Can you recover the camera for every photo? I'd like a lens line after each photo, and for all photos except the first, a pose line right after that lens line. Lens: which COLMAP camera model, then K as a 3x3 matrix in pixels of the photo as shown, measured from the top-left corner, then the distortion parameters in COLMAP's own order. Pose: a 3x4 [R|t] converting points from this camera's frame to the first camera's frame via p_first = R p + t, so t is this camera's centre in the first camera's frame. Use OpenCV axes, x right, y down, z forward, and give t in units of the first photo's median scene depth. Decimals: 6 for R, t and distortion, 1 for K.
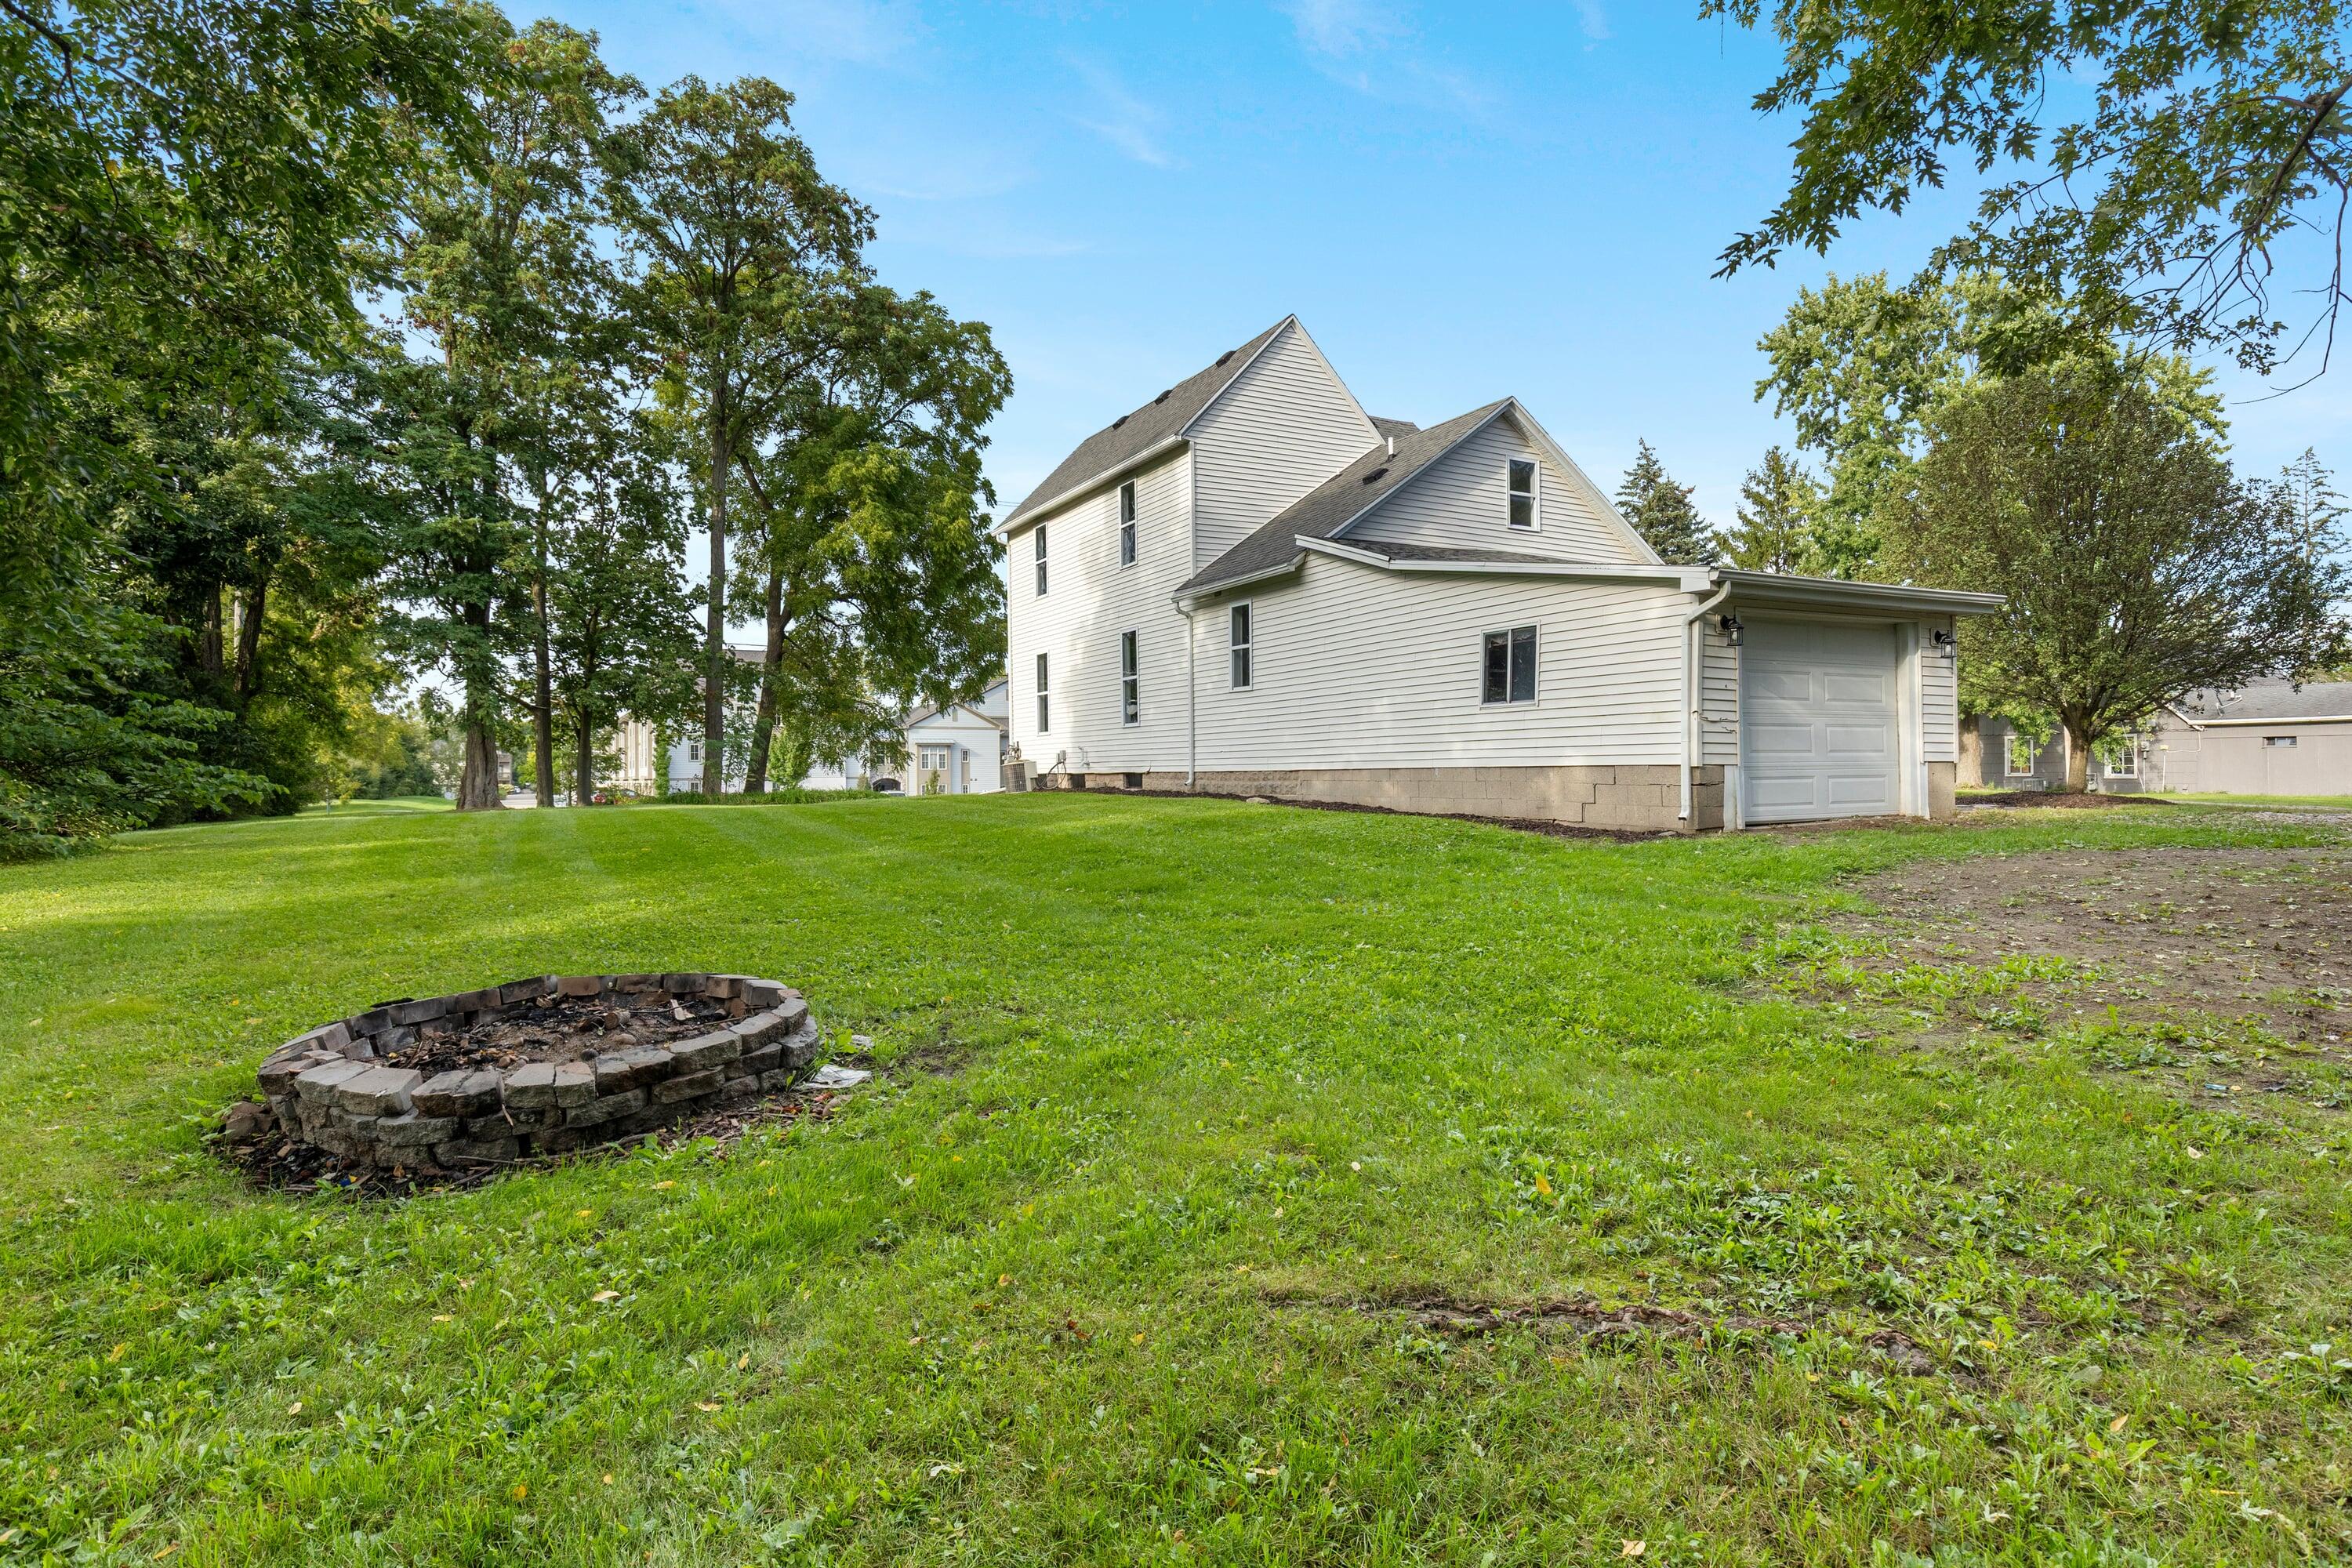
lens RADIAL K [[1267.3, 0, 1179.8], [0, 1267.3, 781.7], [0, 0, 1]] dist [0.007125, 0.000975]
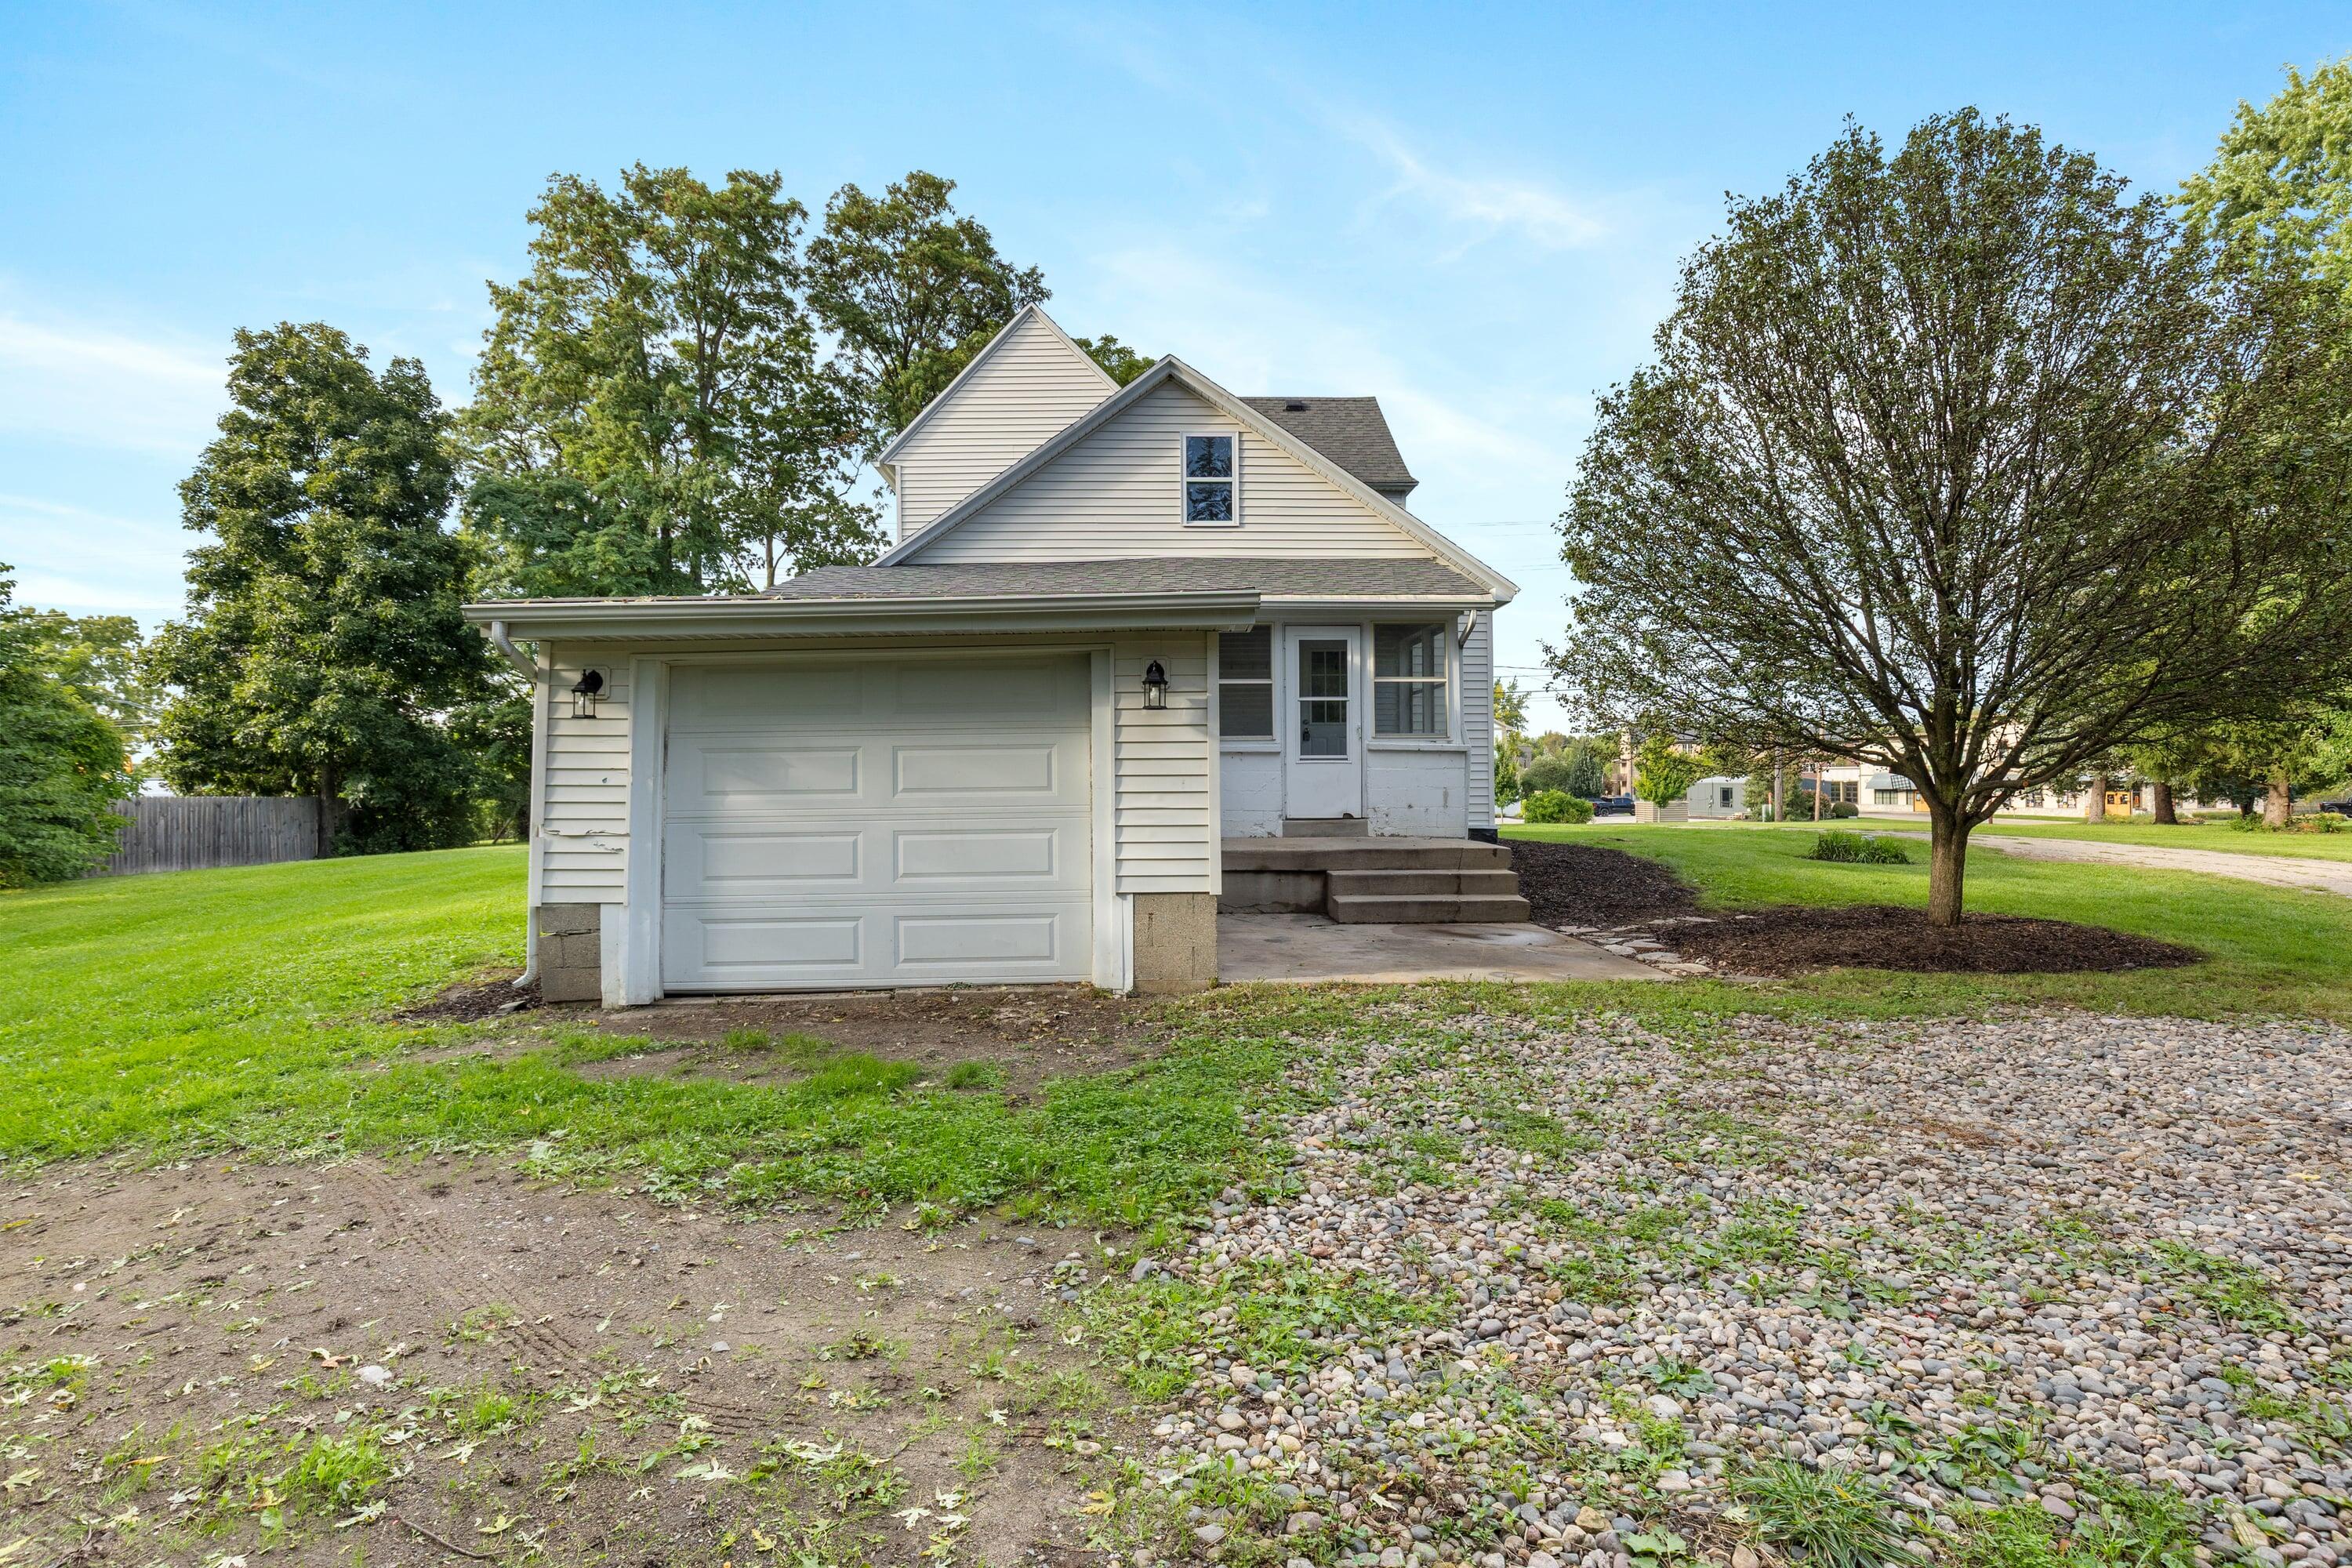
lens RADIAL K [[1125.6, 0, 1174.8], [0, 1125.6, 774.4], [0, 0, 1]] dist [-0.002221, -0.000201]
pose [[0.883138, 0.006272, -0.469072, 0.583683], [-0.003334, 0.999969, 0.007093, -0.050923], [0.469102, -0.004700, 0.883132, 0.382906]]
